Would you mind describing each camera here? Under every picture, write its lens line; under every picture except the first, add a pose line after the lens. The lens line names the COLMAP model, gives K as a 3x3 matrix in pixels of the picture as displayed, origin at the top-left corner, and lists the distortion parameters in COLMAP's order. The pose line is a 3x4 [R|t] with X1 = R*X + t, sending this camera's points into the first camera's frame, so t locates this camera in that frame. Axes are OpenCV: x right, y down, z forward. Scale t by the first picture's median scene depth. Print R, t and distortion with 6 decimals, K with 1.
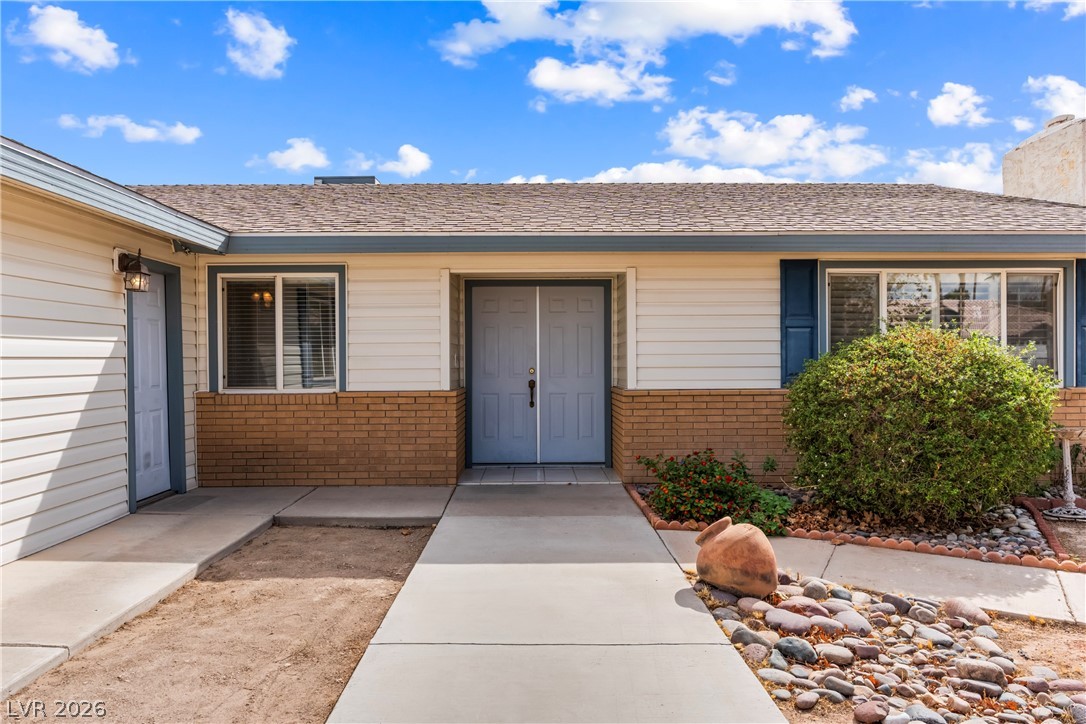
lens RADIAL K [[778.7, 0, 540.4], [0, 778.7, 359.4], [0, 0, 1]] dist [0.003645, -0.002865]
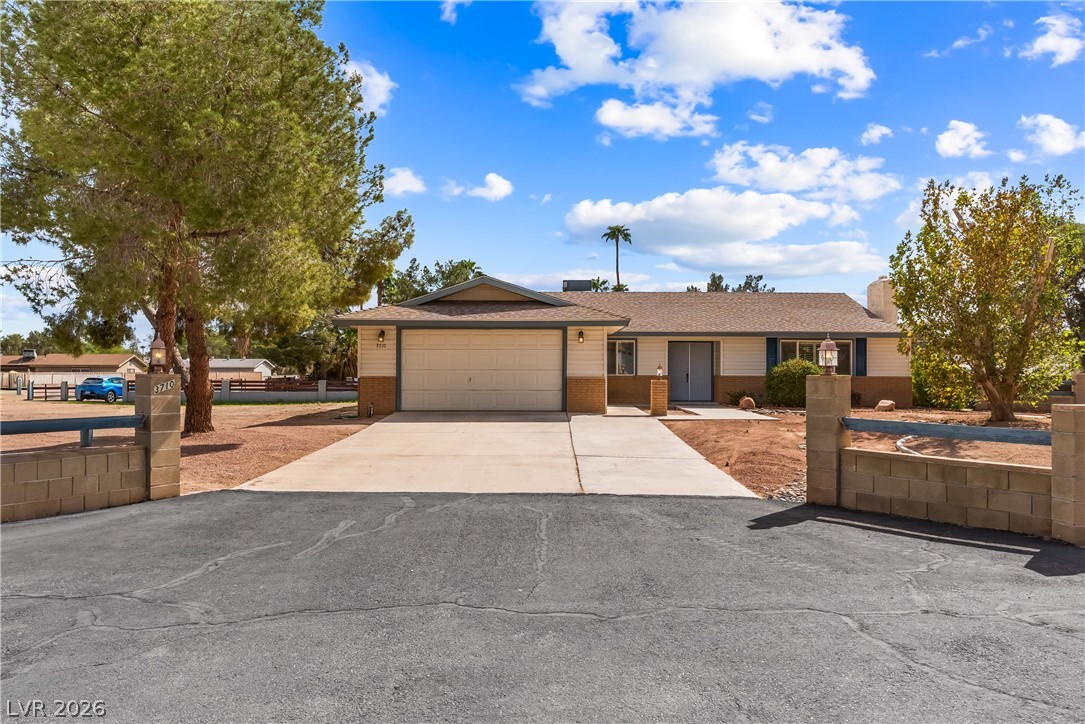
lens RADIAL K [[891.4, 0, 546.6], [0, 891.4, 358.8], [0, 0, 1]] dist [-0.010712, 0.001291]
pose [[0.999912, 0.000633, -0.013222, -0.071806], [-0.000507, 0.999955, 0.009480, -0.008273], [0.013228, -0.009473, 0.999868, -0.350098]]
